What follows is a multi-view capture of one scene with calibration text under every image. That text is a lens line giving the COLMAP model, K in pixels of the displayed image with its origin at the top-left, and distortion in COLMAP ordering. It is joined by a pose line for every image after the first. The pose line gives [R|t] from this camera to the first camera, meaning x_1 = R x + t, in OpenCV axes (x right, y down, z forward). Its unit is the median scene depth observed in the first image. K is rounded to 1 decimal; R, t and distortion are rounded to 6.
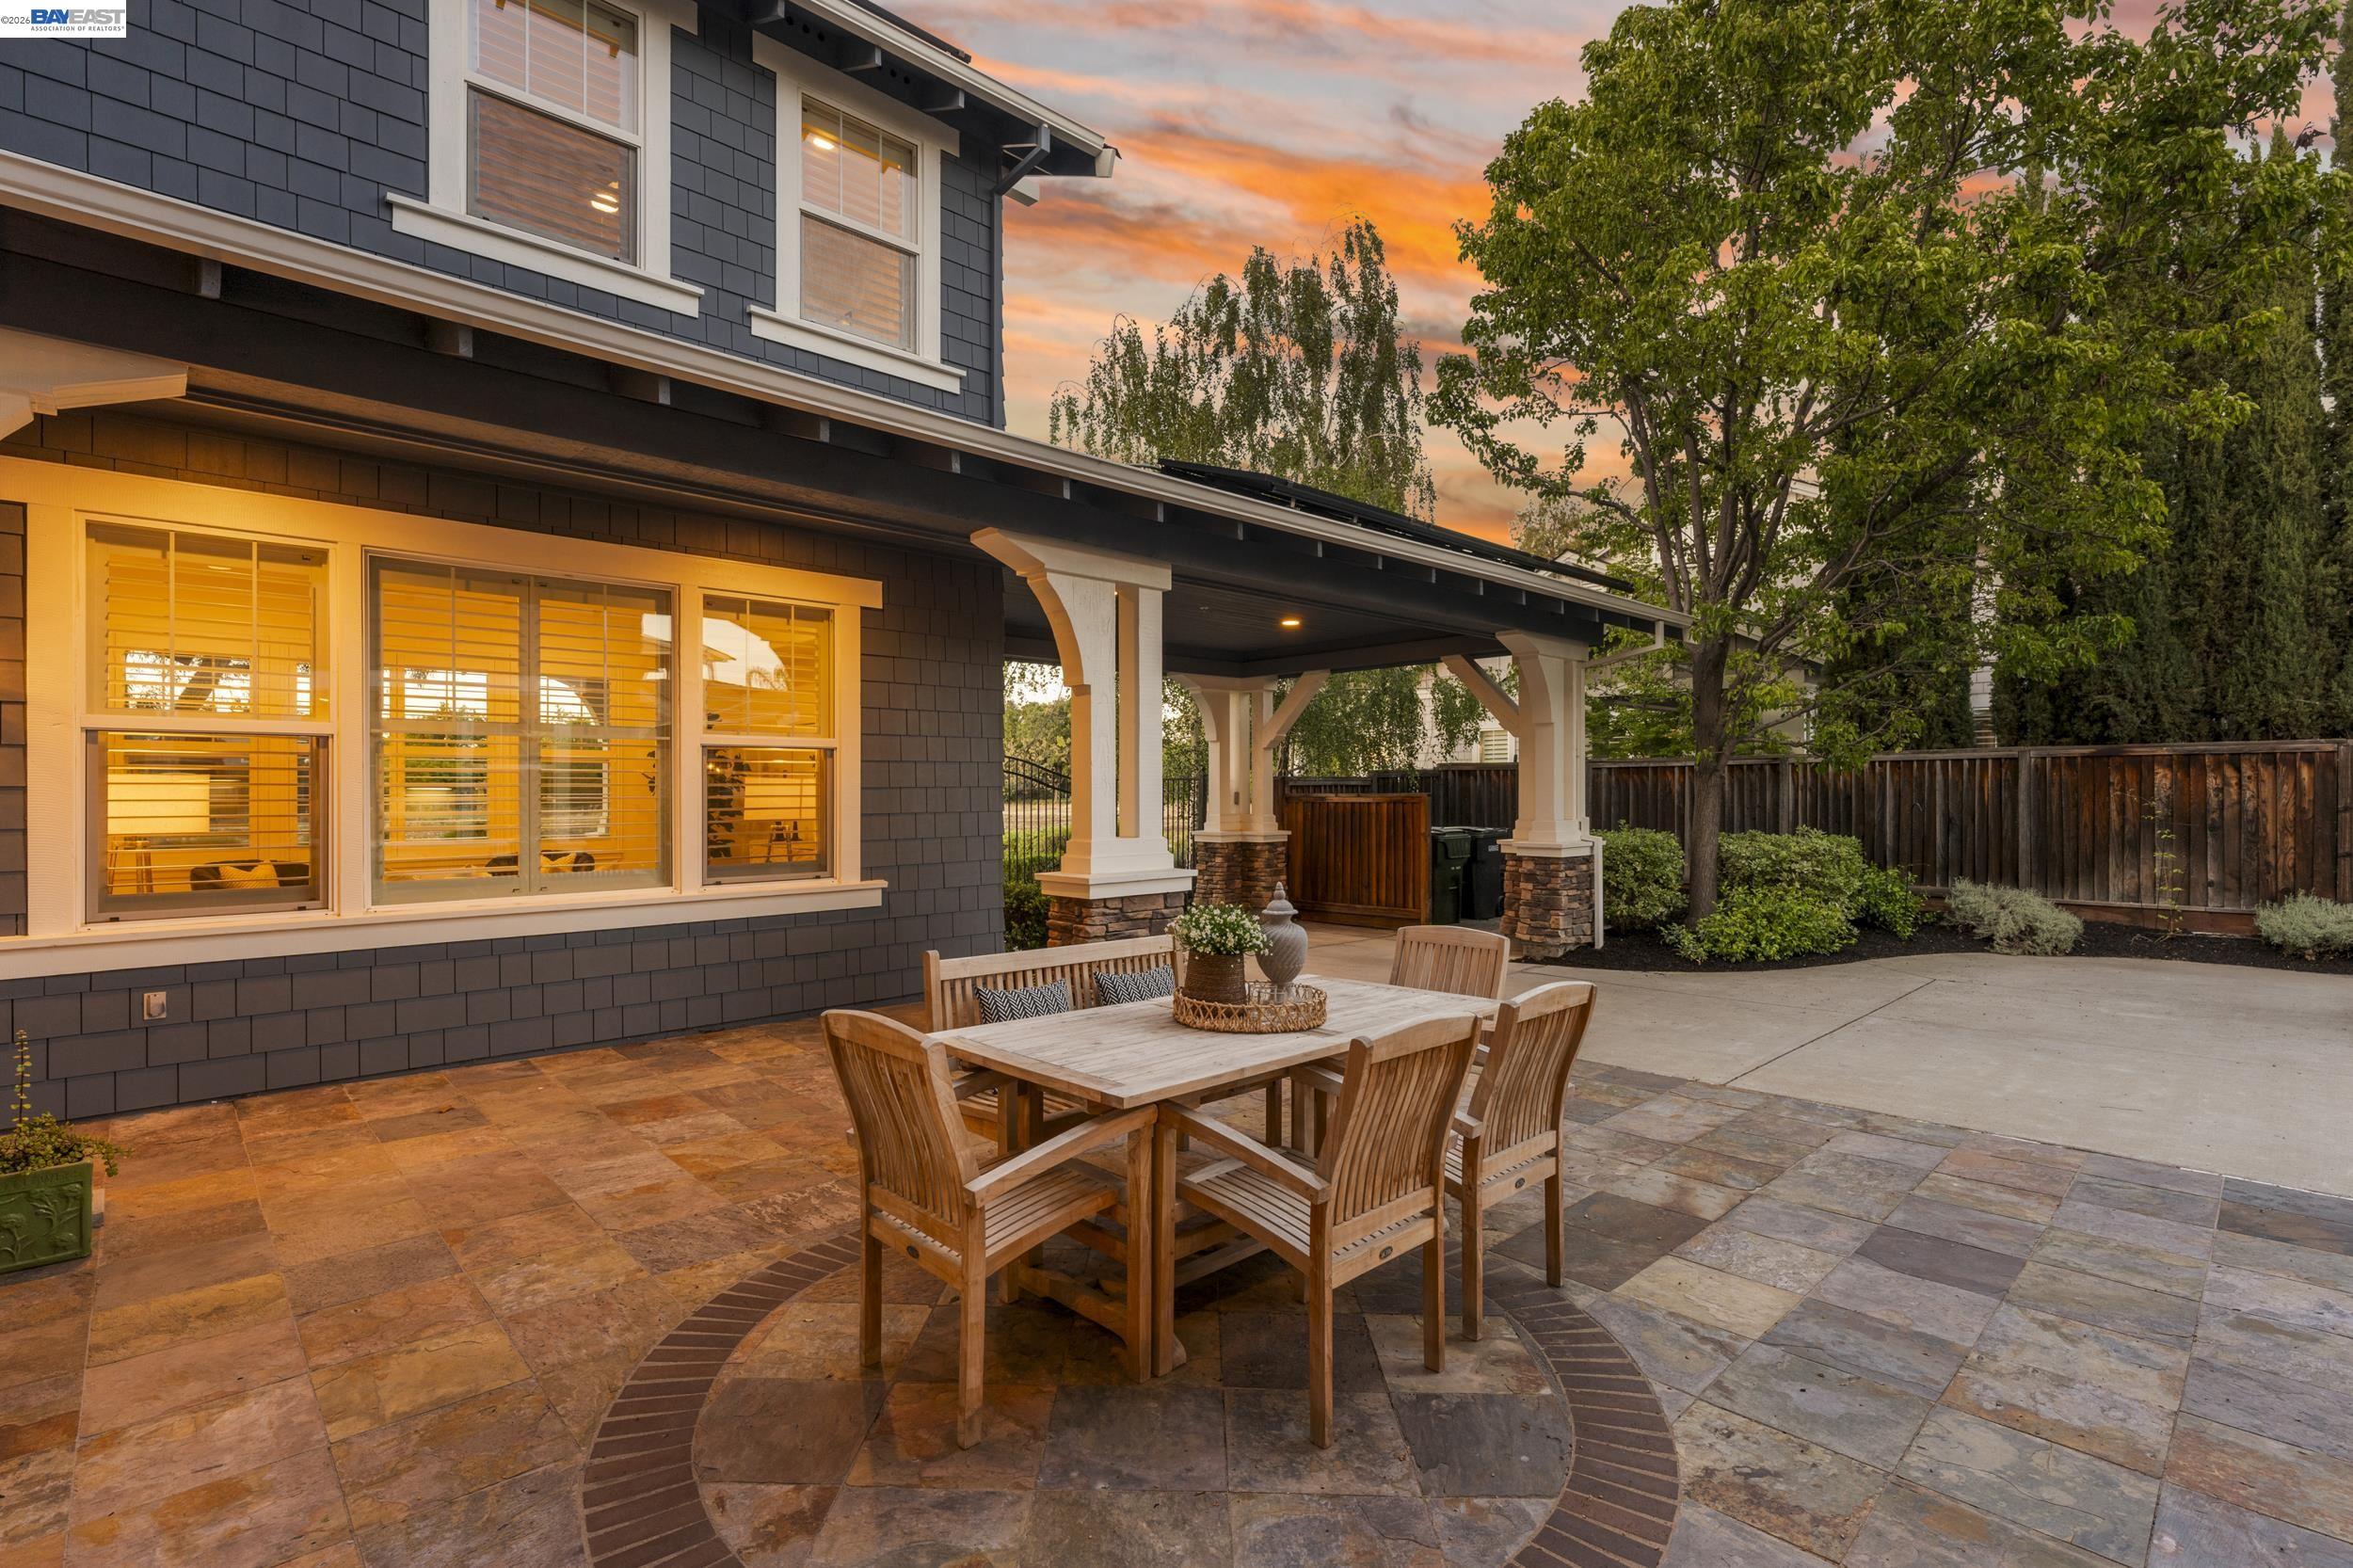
lens RADIAL K [[1072.5, 0, 1176.8], [0, 1072.5, 786.8], [0, 0, 1]] dist [0.000475, -0.000493]
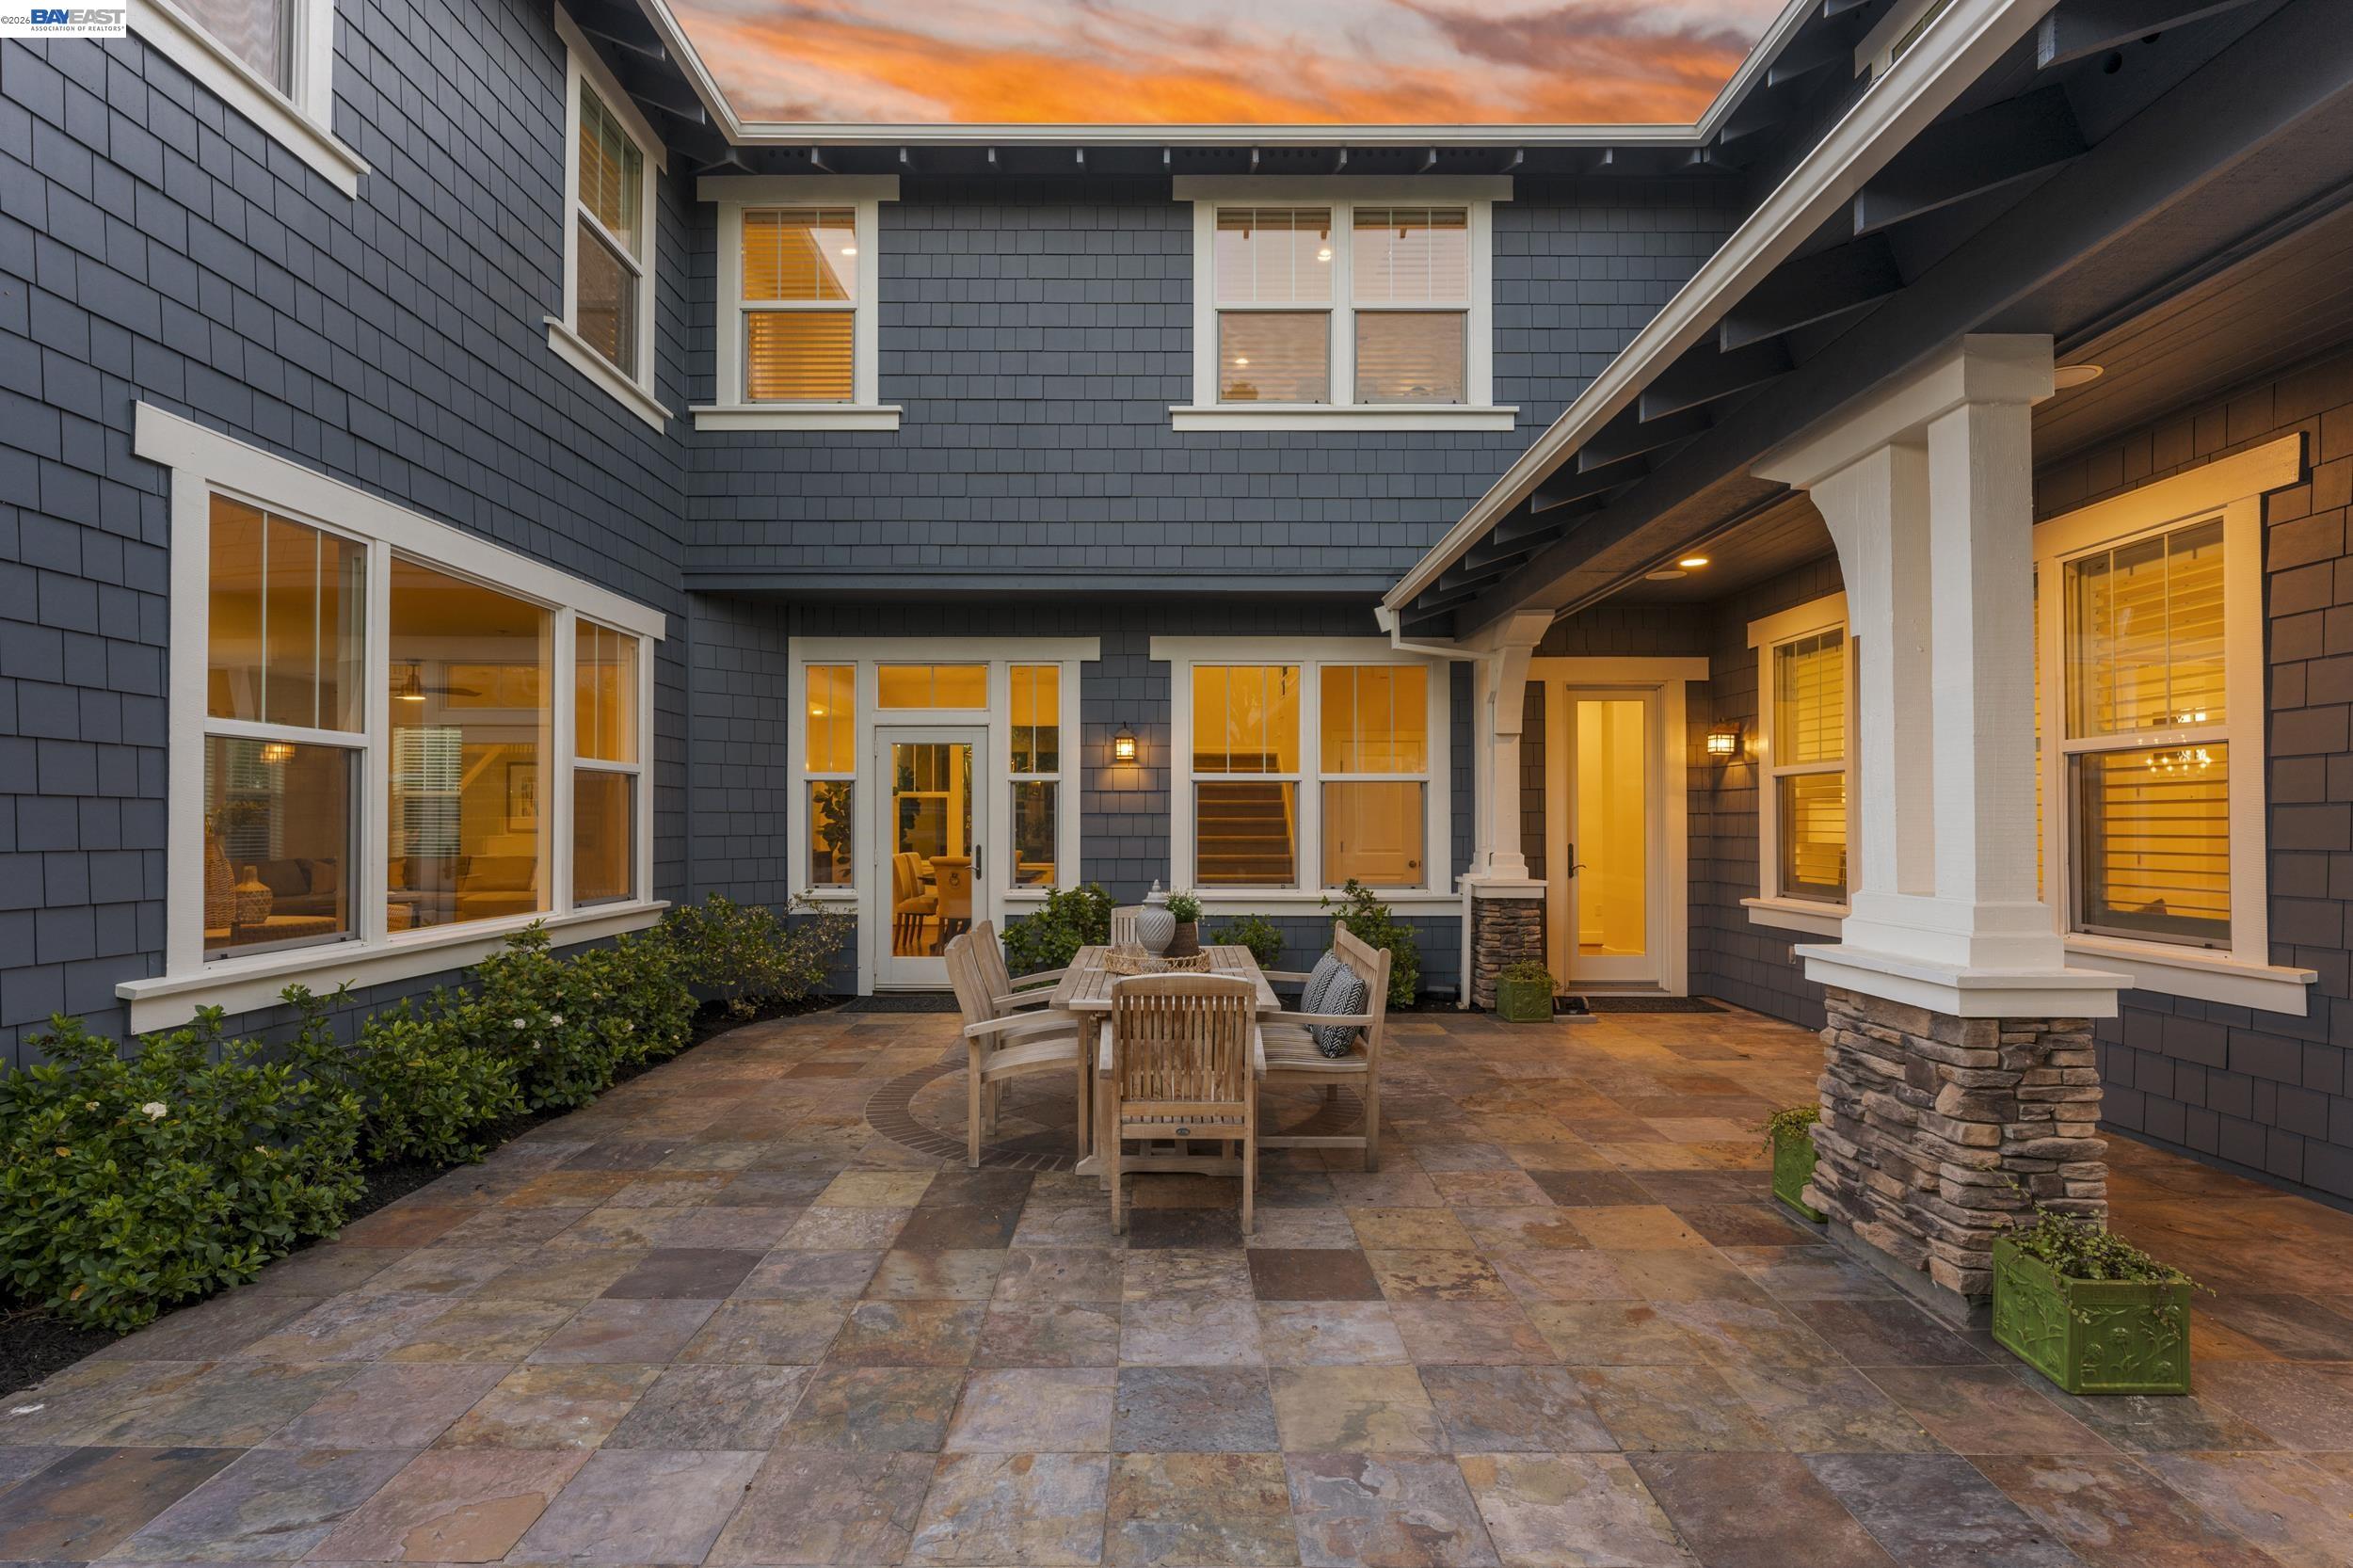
lens RADIAL K [[1149.3, 0, 1162.2], [0, 1149.3, 801.3], [0, 0, 1]] dist [-0.001029, 0.000169]
pose [[-0.696670, -0.011043, -0.717307, 1.009324], [0.004636, 0.999791, -0.019895, 0.015922], [0.717377, -0.017186, -0.696474, 1.783169]]
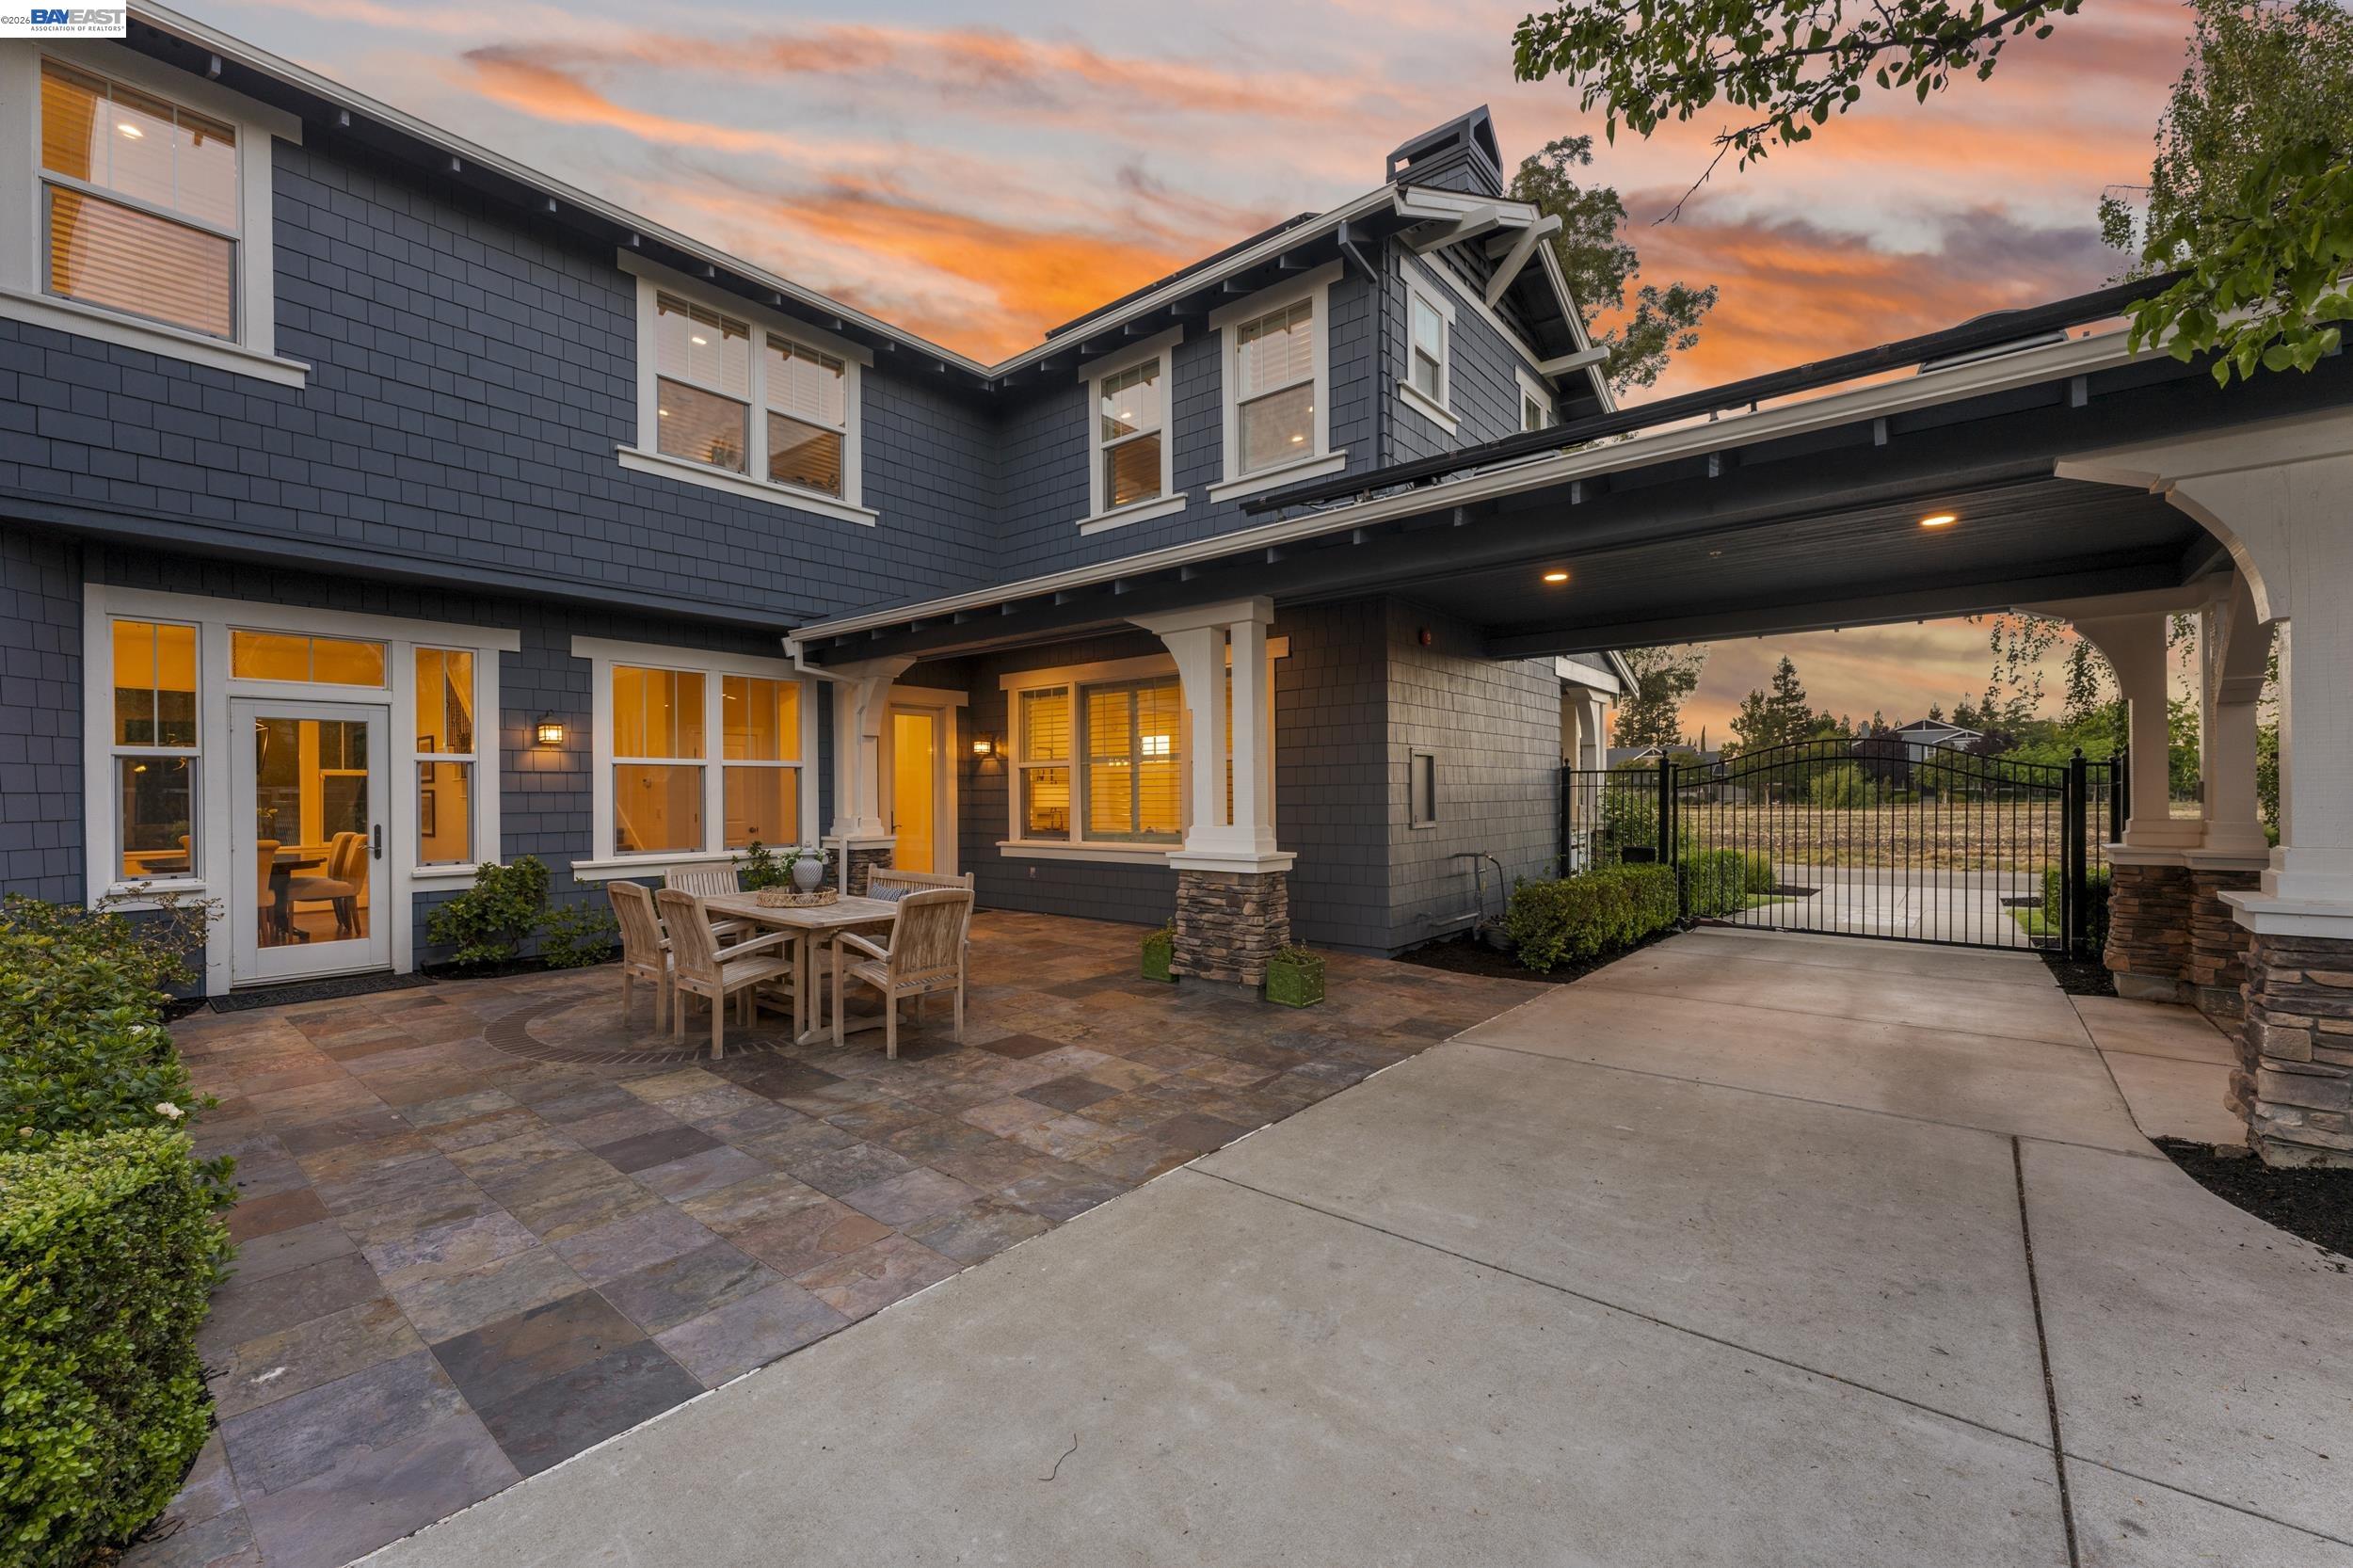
lens RADIAL K [[952.0, 0, 1175.0], [0, 952.0, 788.0], [0, 0, 1]] dist [0.002589, -0.001003]
pose [[0.116111, -0.003967, -0.993228, 1.664690], [0.013327, 0.999908, -0.002435, 0.008879], [0.993147, -0.012954, 0.116153, 1.282666]]
